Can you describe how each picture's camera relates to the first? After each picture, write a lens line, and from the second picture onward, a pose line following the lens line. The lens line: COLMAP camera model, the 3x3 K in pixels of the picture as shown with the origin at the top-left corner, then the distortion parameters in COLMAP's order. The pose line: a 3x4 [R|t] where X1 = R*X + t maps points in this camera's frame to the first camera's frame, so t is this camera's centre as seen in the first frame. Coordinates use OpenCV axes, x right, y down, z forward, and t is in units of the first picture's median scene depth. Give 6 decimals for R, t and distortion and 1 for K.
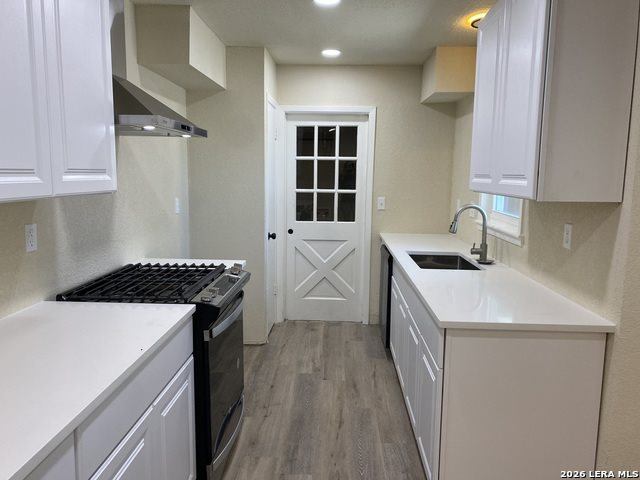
lens RADIAL K [[489.6, 0, 320.0], [0, 489.6, 240.0], [0, 0, 1]] dist [0.092443, -0.210534]
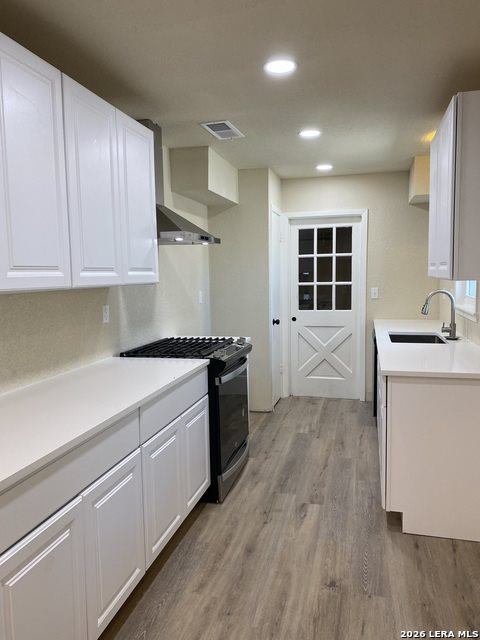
lens RADIAL K [[489.6, 0, 240.0], [0, 489.6, 320.0], [0, 0, 1]] dist [0.092443, -0.210534]
pose [[0.977695, -0.011390, -0.209723, 0.081431], [0.003011, 0.999186, -0.040228, 0.043665], [0.210010, 0.038699, 0.976933, -0.231402]]
